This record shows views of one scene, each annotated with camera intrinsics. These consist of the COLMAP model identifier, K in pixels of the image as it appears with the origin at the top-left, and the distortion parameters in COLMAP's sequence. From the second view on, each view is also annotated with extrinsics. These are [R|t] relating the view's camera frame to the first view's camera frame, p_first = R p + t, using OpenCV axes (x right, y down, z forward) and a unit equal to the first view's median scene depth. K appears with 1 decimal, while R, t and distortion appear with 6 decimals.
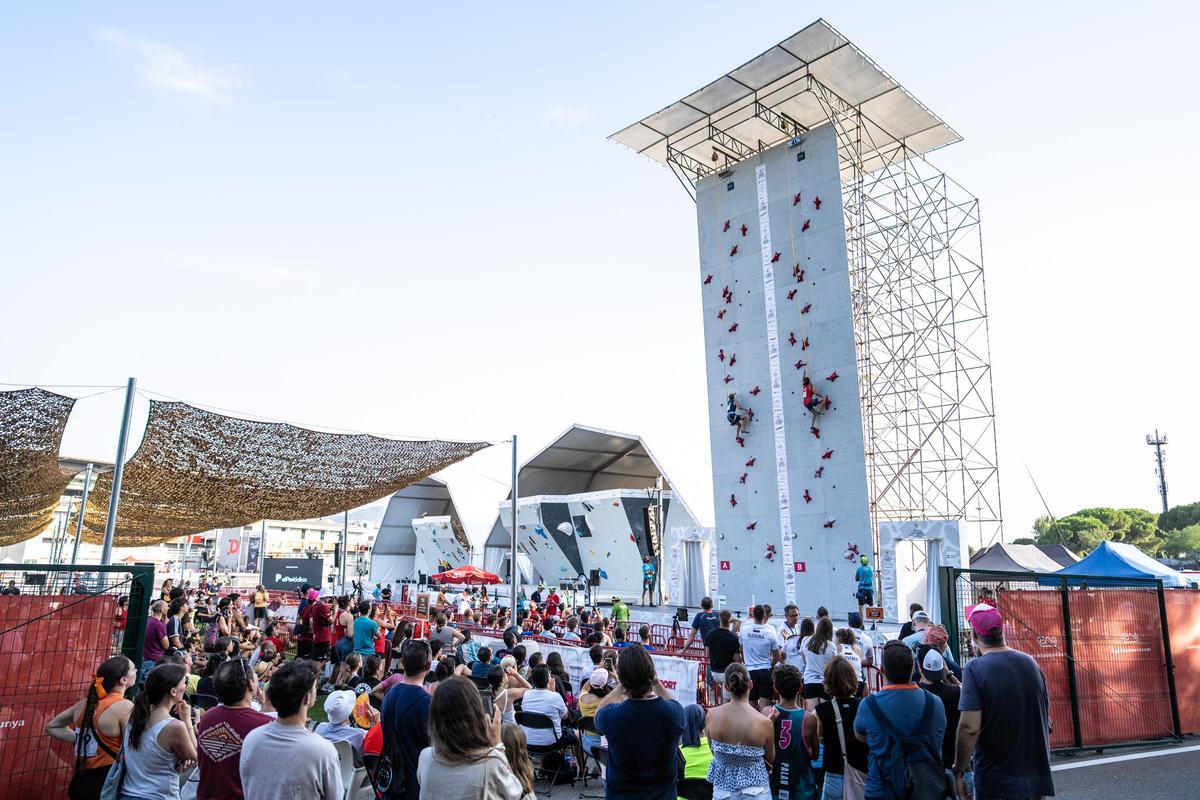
lens RADIAL K [[812.2, 0, 600.0], [0, 812.2, 400.0], [0, 0, 1]] dist [-0.029608, 0.001434]
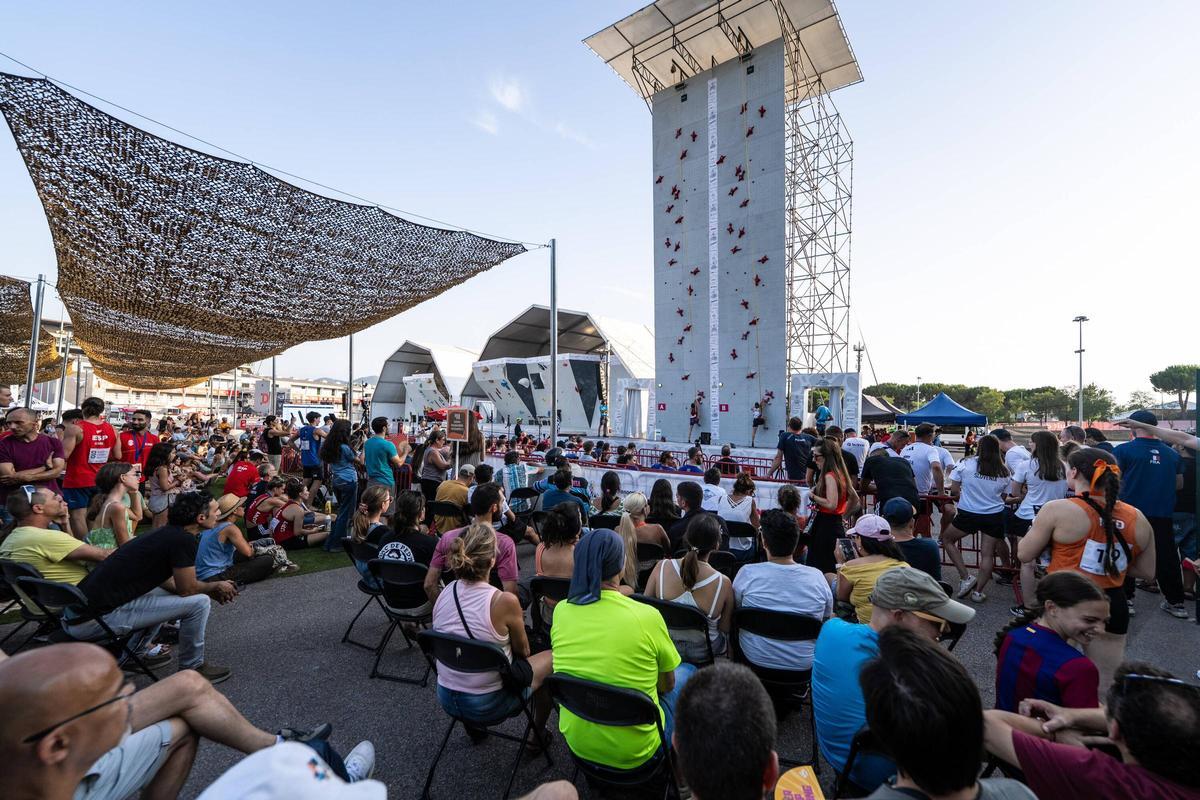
lens RADIAL K [[489.9, 0, 605.9], [0, 489.9, 405.7], [0, 0, 1]] dist [-0.000125, -0.000126]
pose [[0.983646, 0.018969, 0.179114, -0.077045], [-0.049822, 0.984293, 0.169364, 0.070812], [-0.173088, -0.175518, 0.969141, 0.240315]]
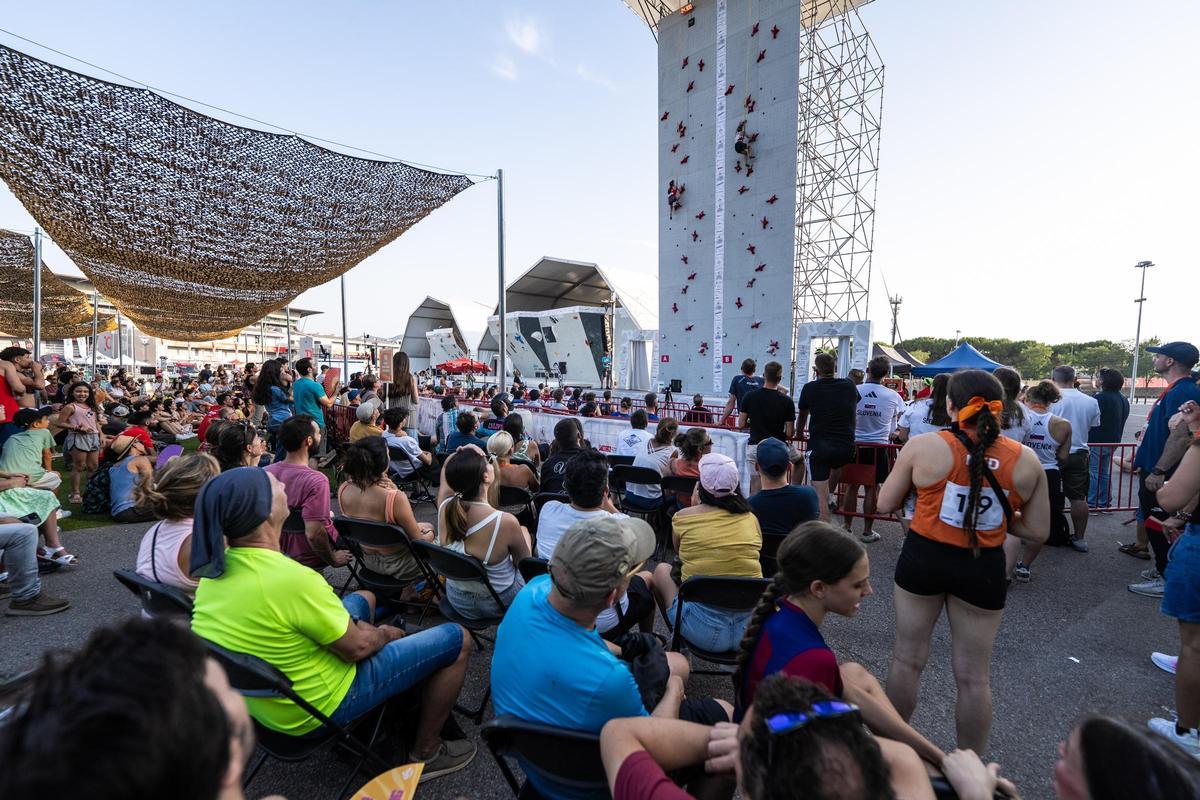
lens RADIAL K [[476.0, 0, 596.6], [0, 476.0, 407.6], [0, 0, 1]] dist [-0.013870, 0.003514]
pose [[0.995016, 0.006899, 0.099476, -0.029730], [-0.033395, 0.963050, 0.267245, 0.078623], [-0.093956, -0.269235, 0.958480, 0.255864]]
